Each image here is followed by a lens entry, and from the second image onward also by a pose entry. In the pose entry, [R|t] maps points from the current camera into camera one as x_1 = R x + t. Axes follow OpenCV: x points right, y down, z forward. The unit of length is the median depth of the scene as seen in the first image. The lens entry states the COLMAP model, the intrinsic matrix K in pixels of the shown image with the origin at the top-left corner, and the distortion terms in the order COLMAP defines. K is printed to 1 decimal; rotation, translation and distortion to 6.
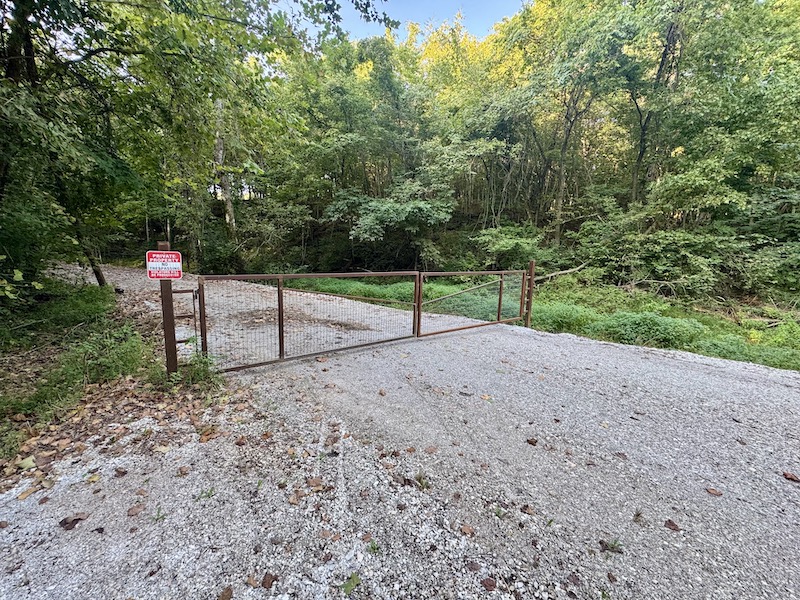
lens RADIAL K [[320.9, 0, 399.7], [0, 320.9, 300.3], [0, 0, 1]] dist [-0.002210, -0.000070]
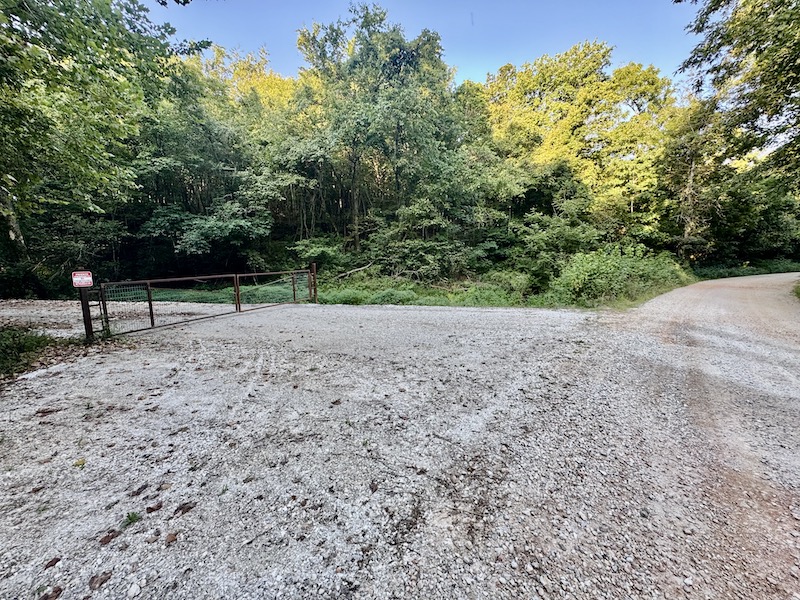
lens RADIAL K [[320.9, 0, 400.8], [0, 320.9, 300.1], [0, 0, 1]] dist [-0.002210, -0.000070]
pose [[0.886637, -0.108322, 0.449602, 0.020924], [0.113006, 0.993457, 0.016499, 0.046108], [-0.448447, 0.036179, 0.893077, -0.362564]]
